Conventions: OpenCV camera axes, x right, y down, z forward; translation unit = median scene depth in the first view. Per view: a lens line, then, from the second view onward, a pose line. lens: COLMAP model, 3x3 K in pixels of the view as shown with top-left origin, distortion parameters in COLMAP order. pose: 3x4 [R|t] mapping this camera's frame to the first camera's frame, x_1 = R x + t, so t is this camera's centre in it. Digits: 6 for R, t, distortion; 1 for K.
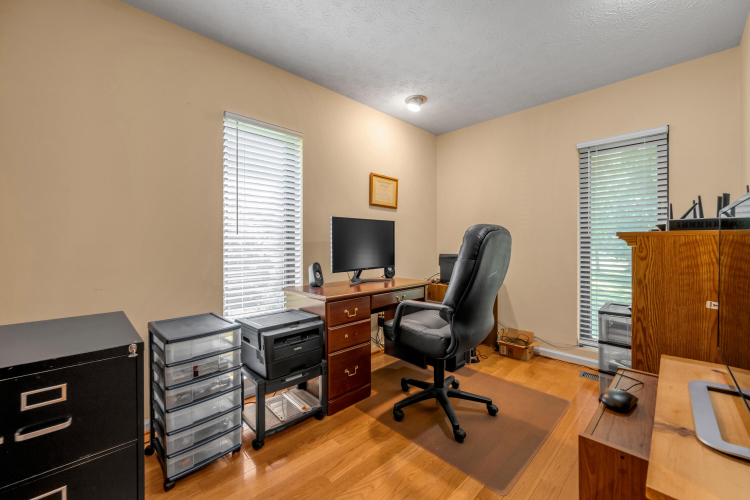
lens RADIAL K [[307.4, 0, 377.5], [0, 307.4, 244.3], [0, 0, 1]] dist [-0.004137, 0.000640]
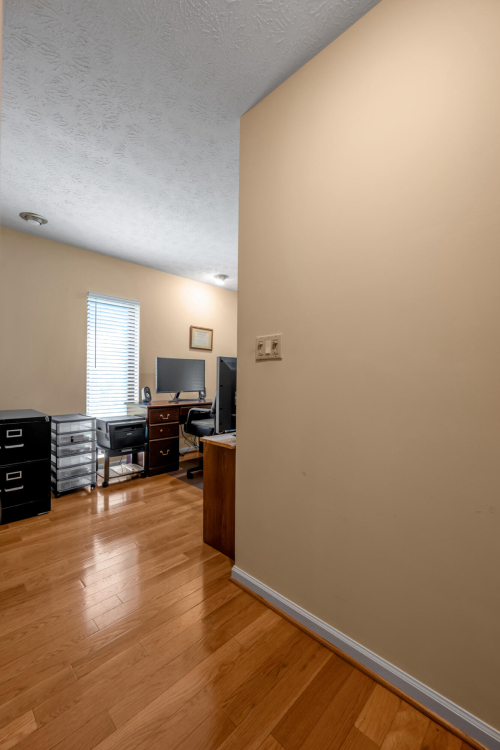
lens RADIAL K [[307.4, 0, 247.6], [0, 307.4, 379.8], [0, 0, 1]] dist [-0.004137, 0.000640]
pose [[0.999695, 0.012524, 0.021270, 0.323474], [-0.012686, 0.999891, 0.007499, 0.008018], [-0.021173, -0.007767, 0.999746, -0.658309]]
